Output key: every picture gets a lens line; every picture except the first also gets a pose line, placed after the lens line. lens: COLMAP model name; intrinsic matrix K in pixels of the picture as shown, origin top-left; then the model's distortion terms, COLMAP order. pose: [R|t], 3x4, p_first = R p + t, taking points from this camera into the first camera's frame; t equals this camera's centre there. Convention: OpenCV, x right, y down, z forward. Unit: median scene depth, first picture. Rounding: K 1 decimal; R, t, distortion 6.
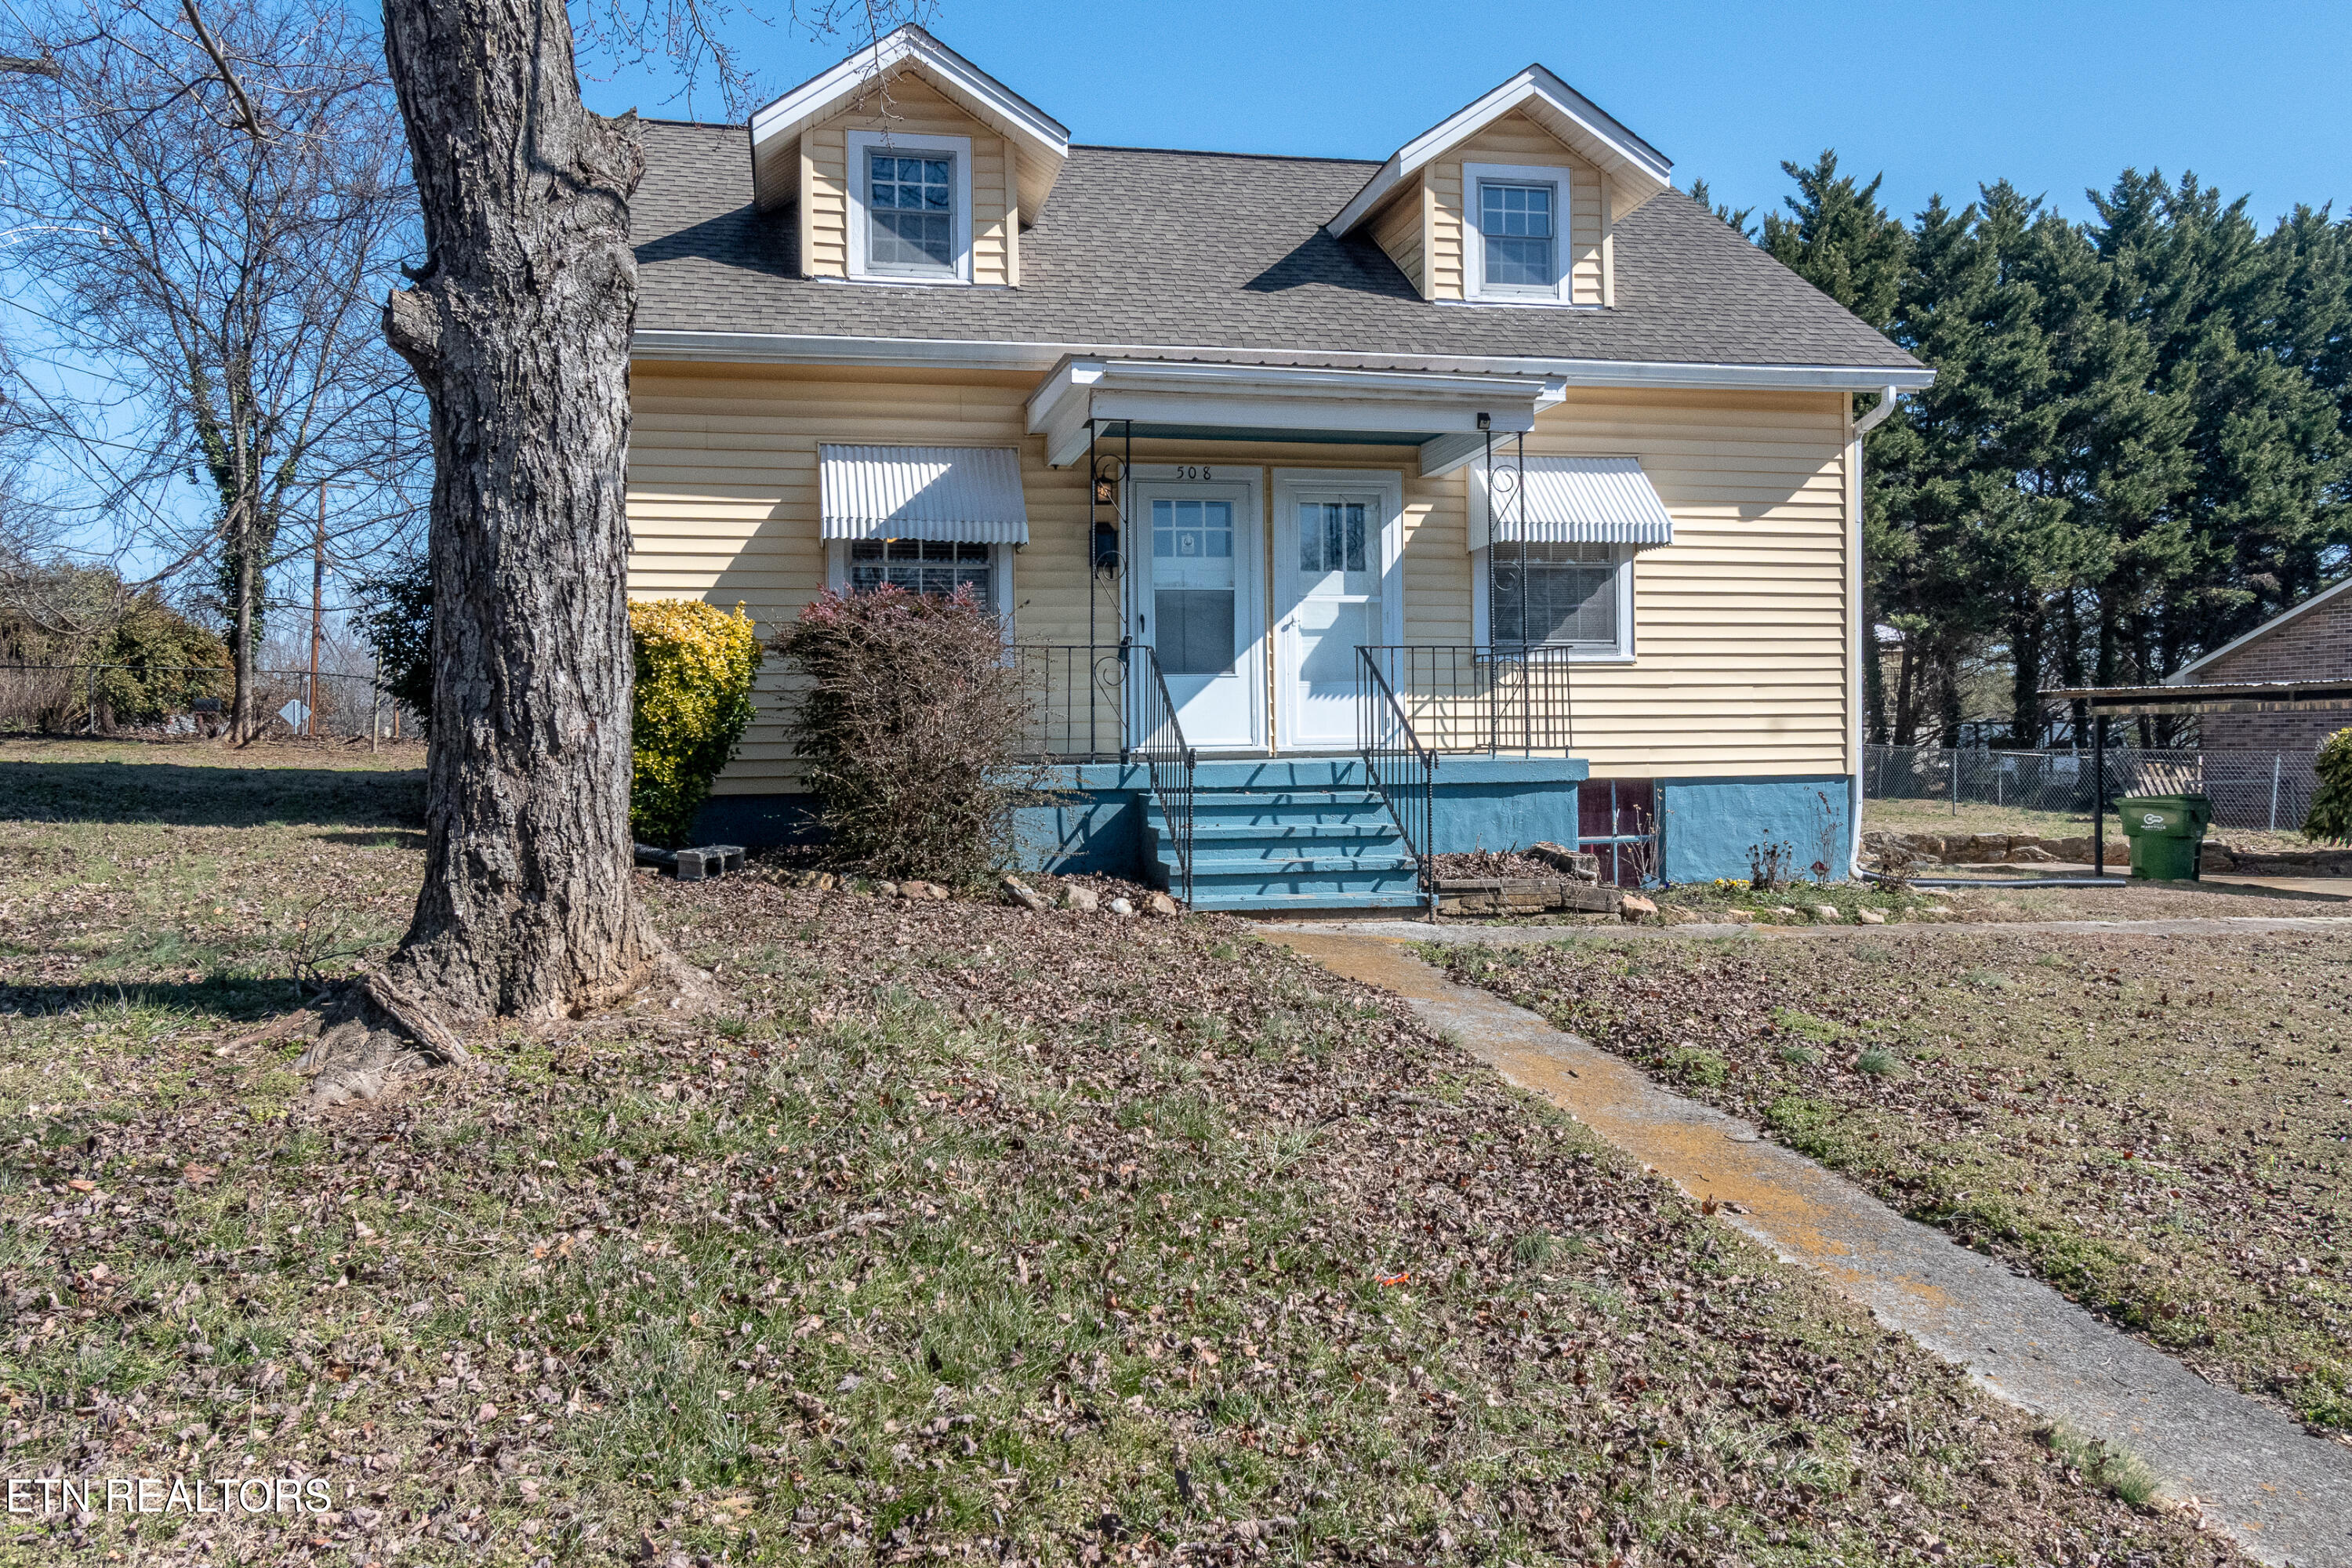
lens RADIAL K [[1759.3, 0, 1169.5], [0, 1759.3, 776.3], [0, 0, 1]] dist [-0.000907, -0.017229]
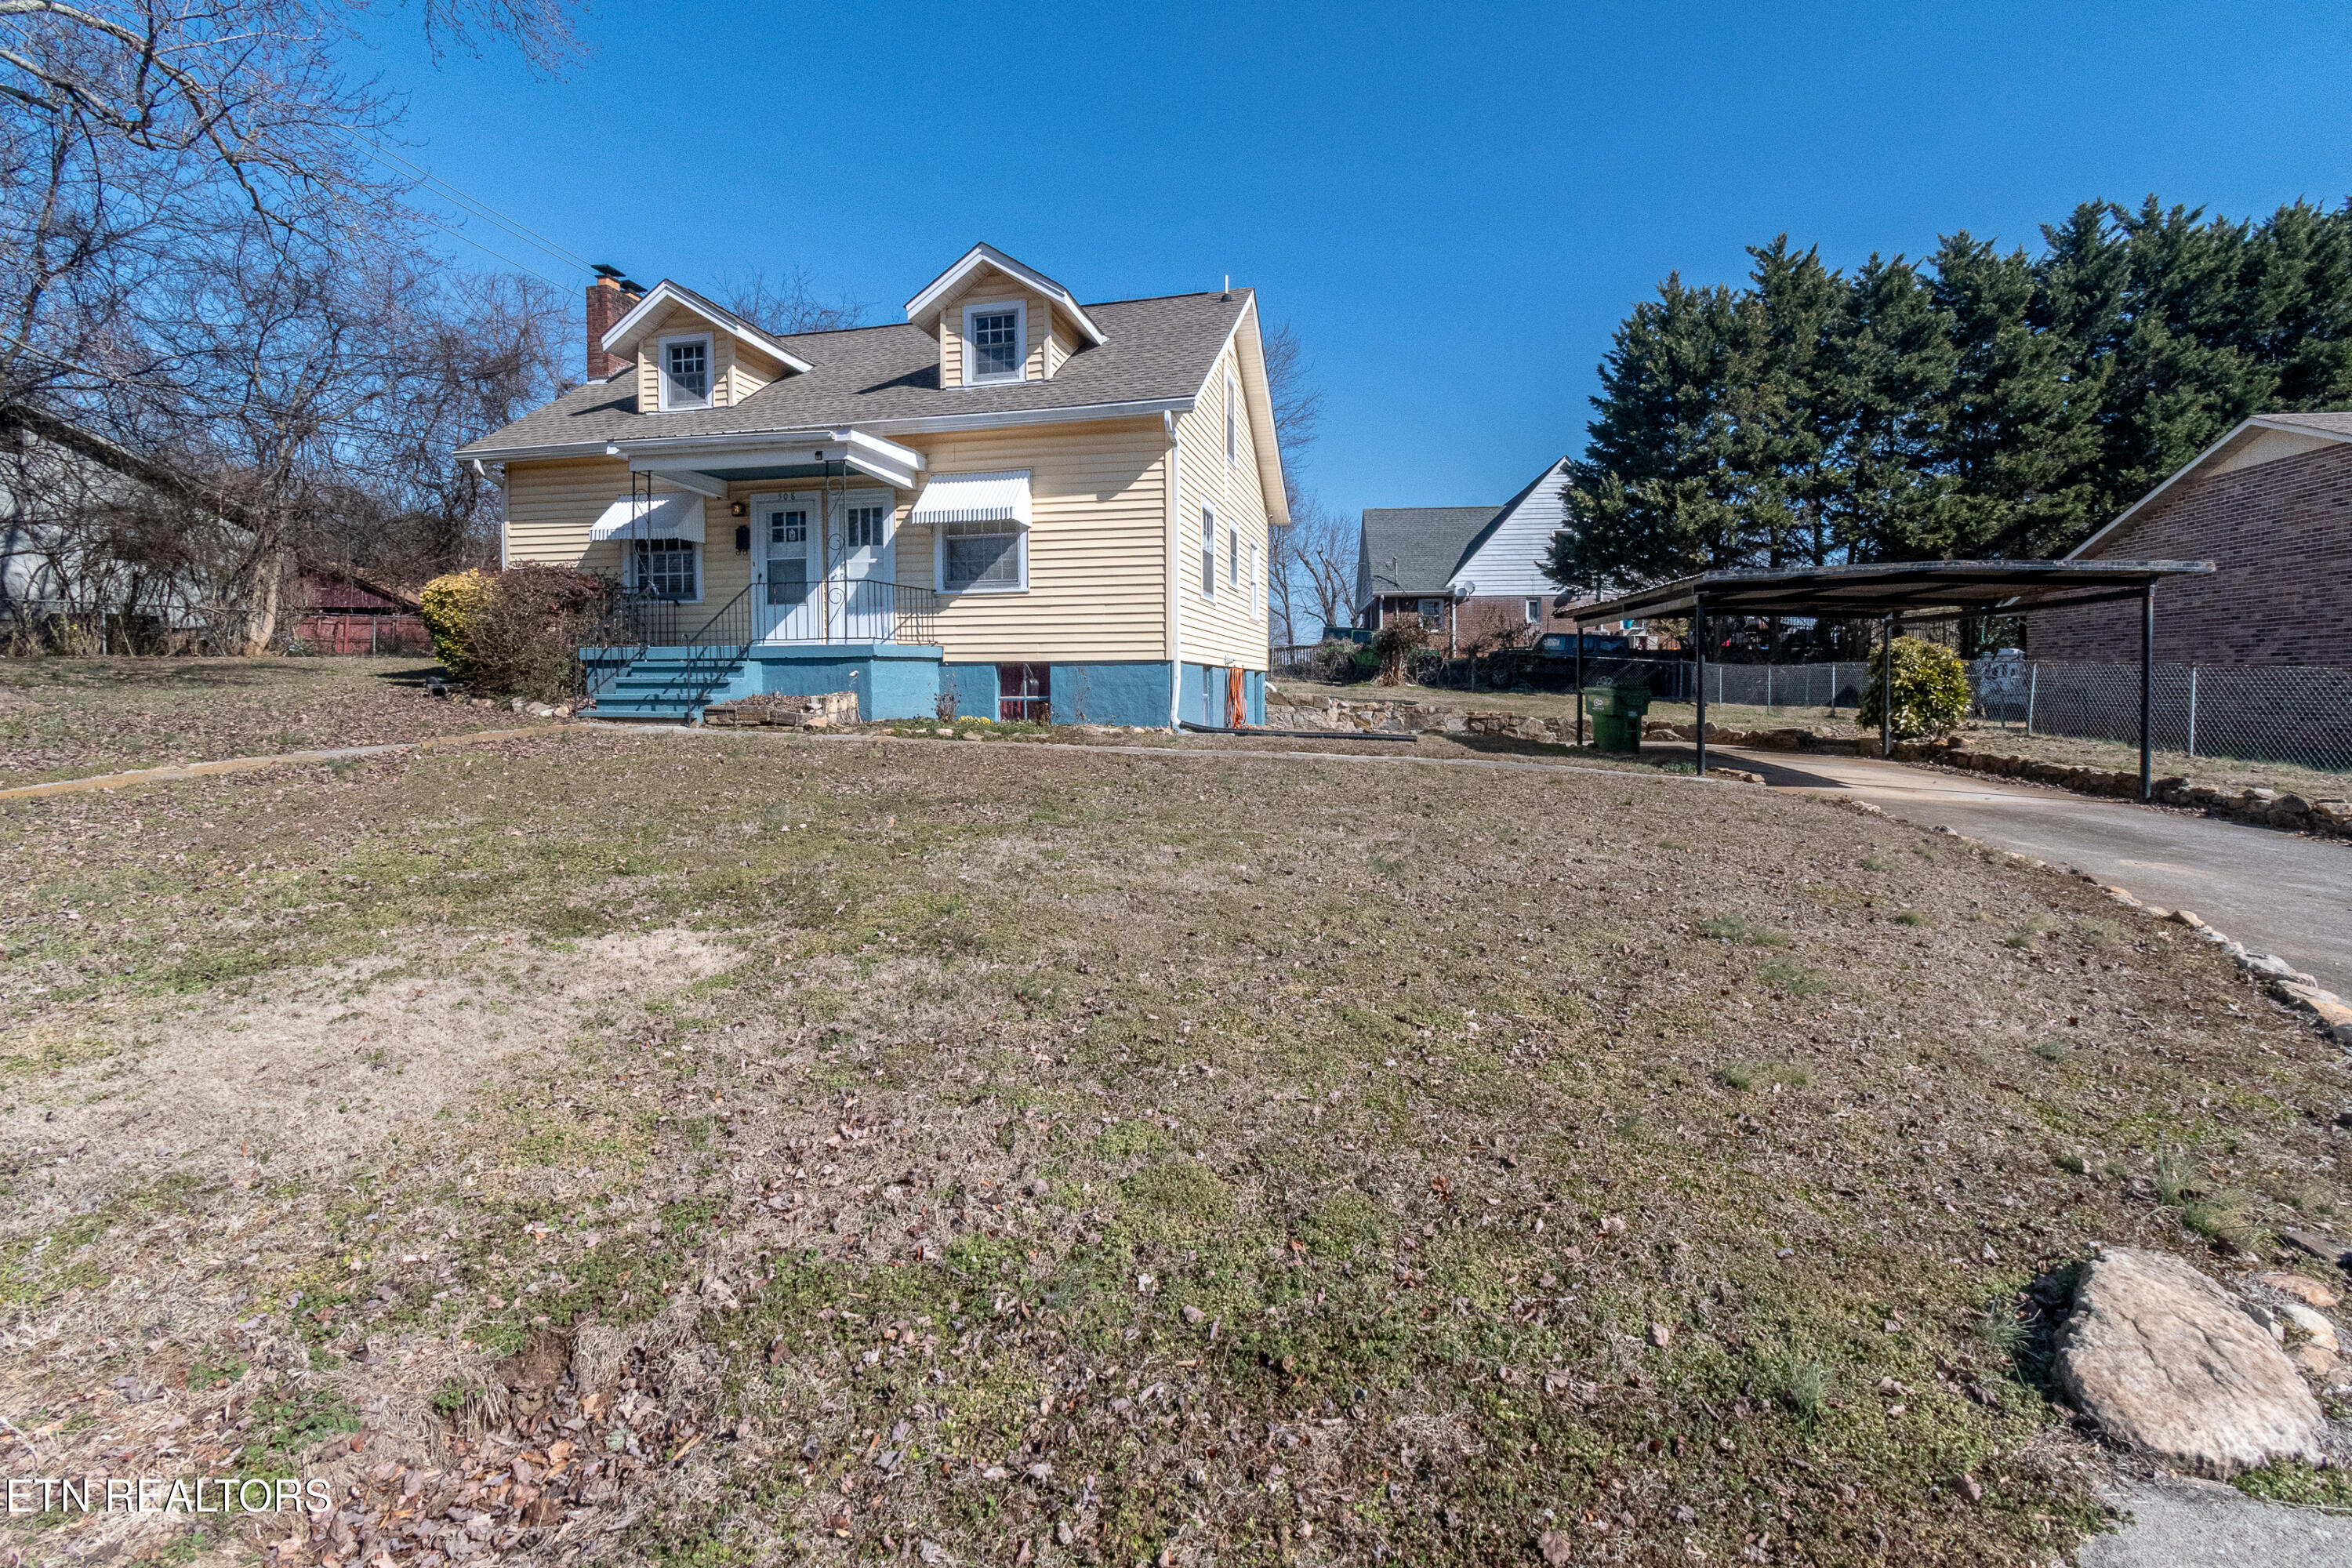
lens RADIAL K [[1038.8, 0, 1196.1], [0, 1038.8, 725.6], [0, 0, 1]] dist [0.001628, -0.001203]
pose [[0.903628, 0.023905, -0.427650, 0.835393], [-0.014112, 0.999561, 0.026057, 0.034097], [0.428085, -0.017511, 0.903569, 0.172605]]
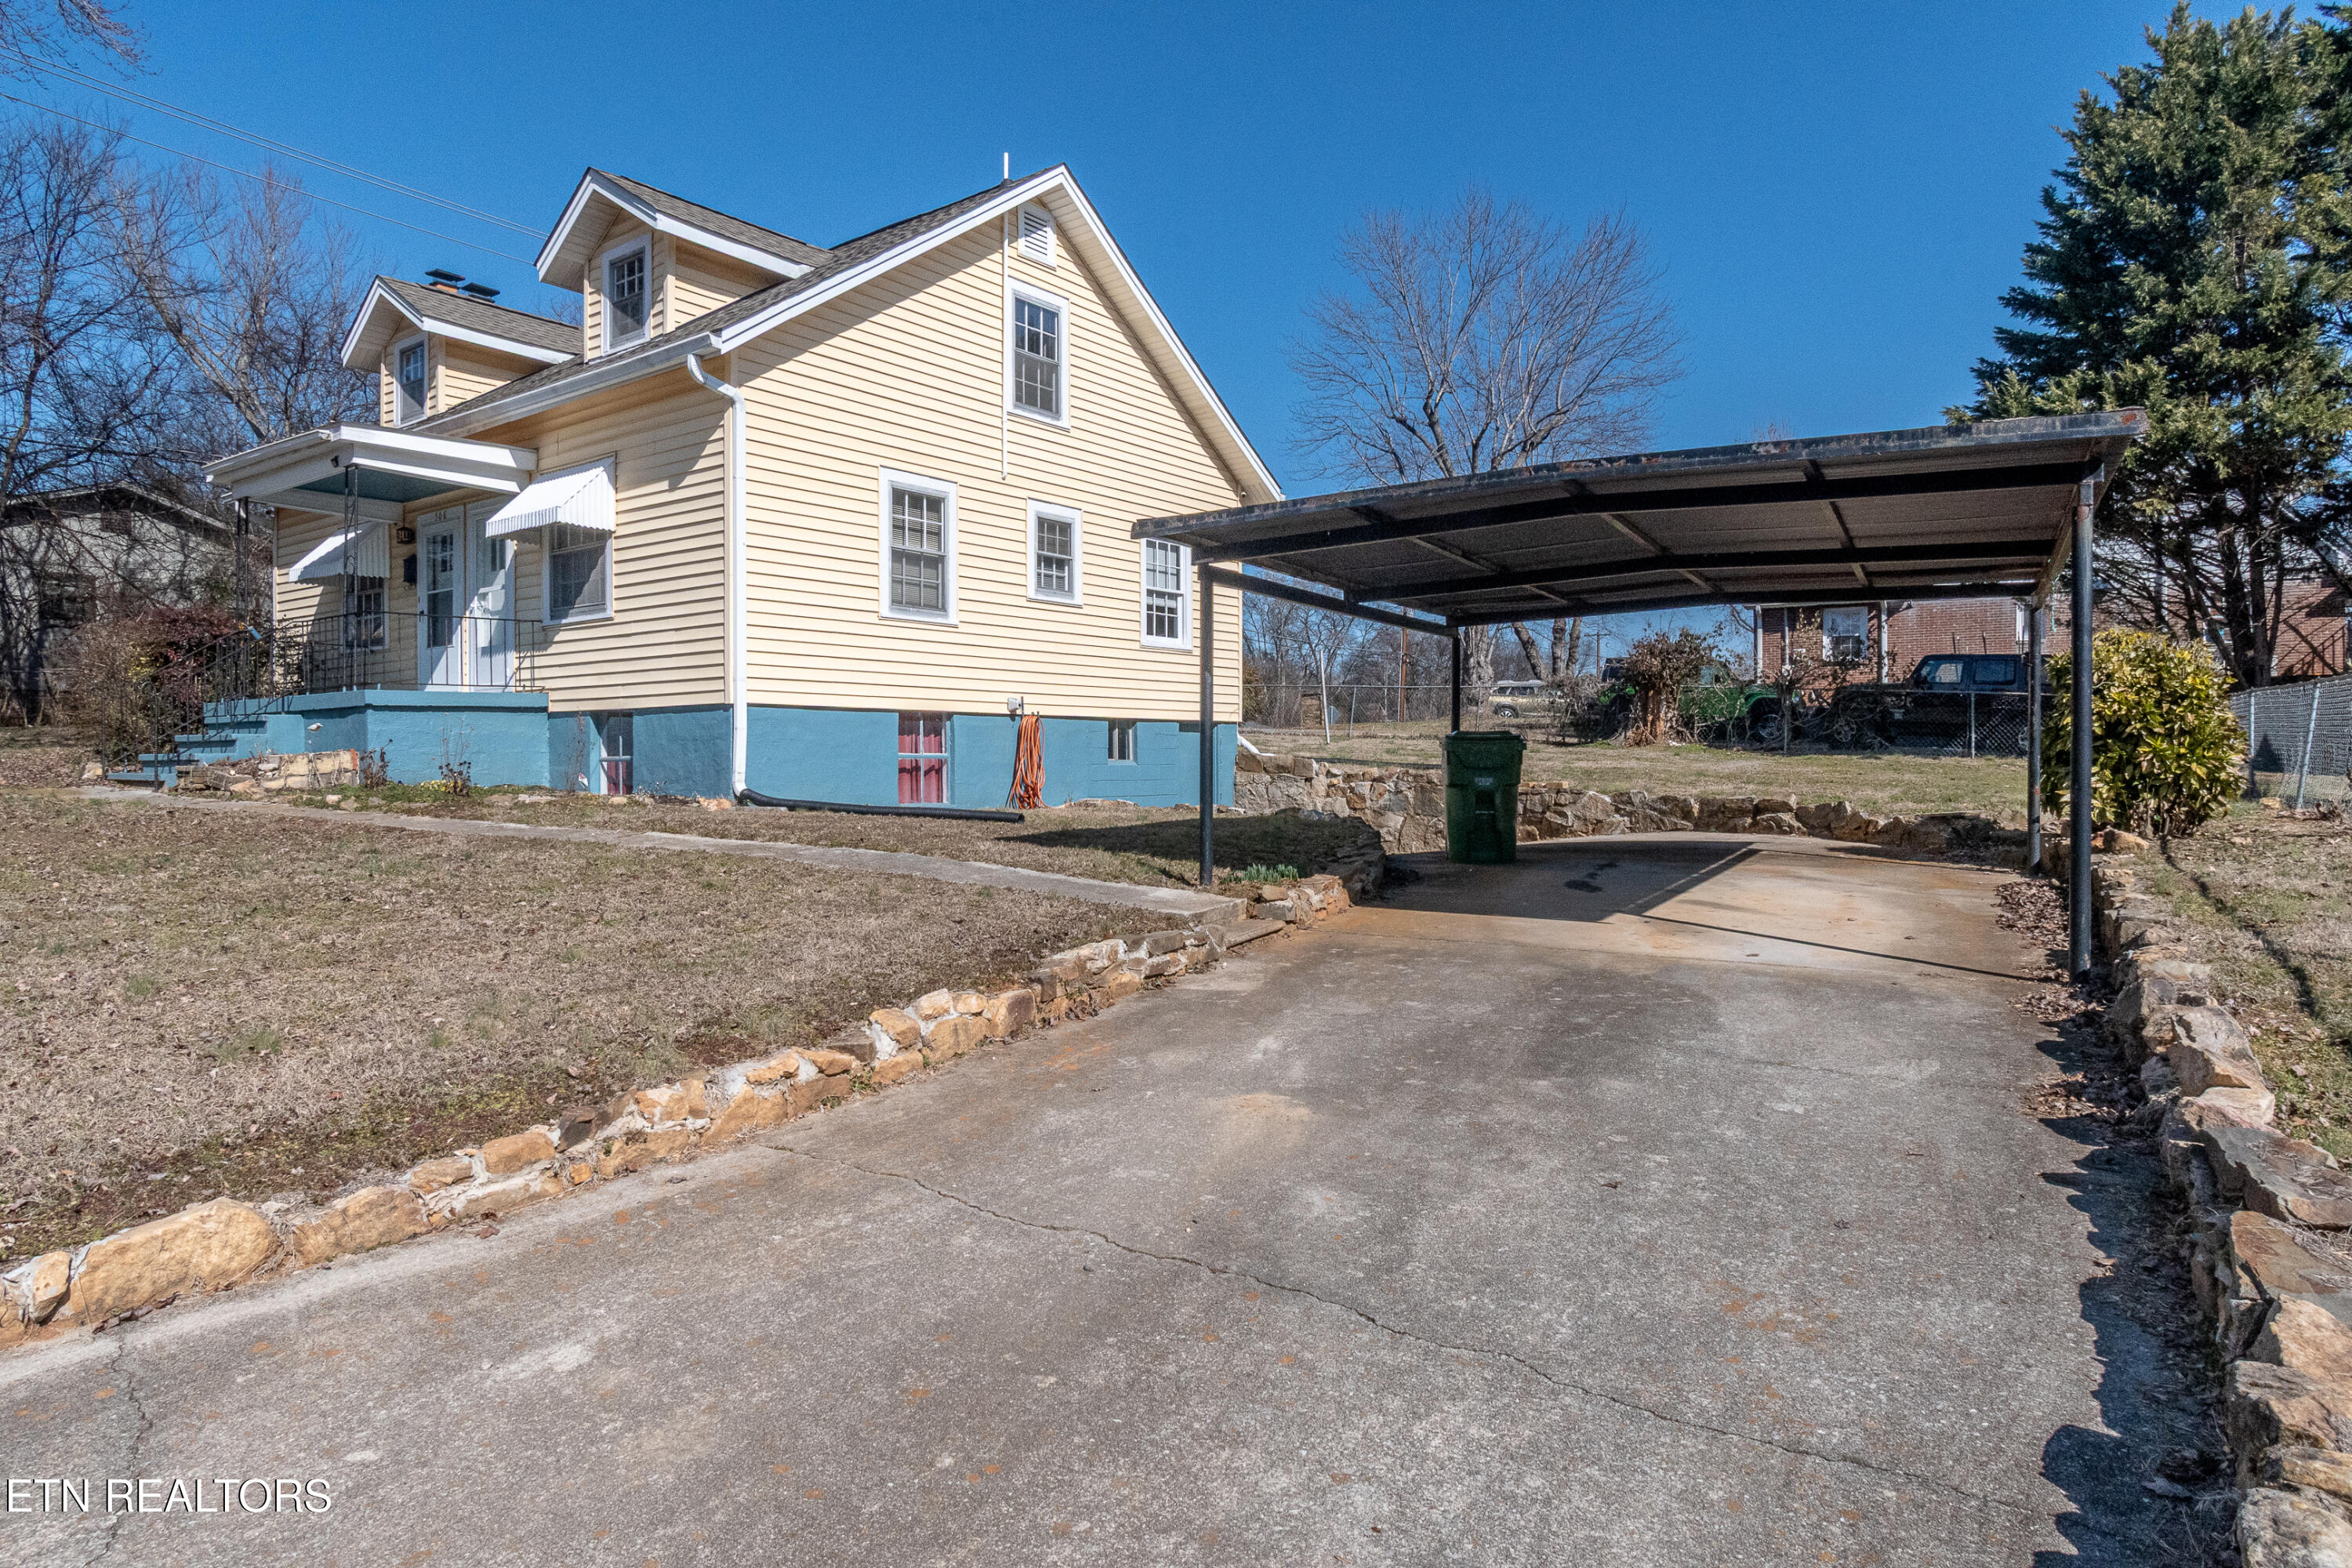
lens RADIAL K [[1389.7, 0, 1189.6], [0, 1389.7, 776.8], [0, 0, 1]] dist [-0.001908, -0.001753]
pose [[0.653295, 0.014750, -0.756960, 1.292258], [-0.012412, 0.999884, 0.008772, 0.035486], [0.757001, 0.003665, 0.653403, 0.663289]]
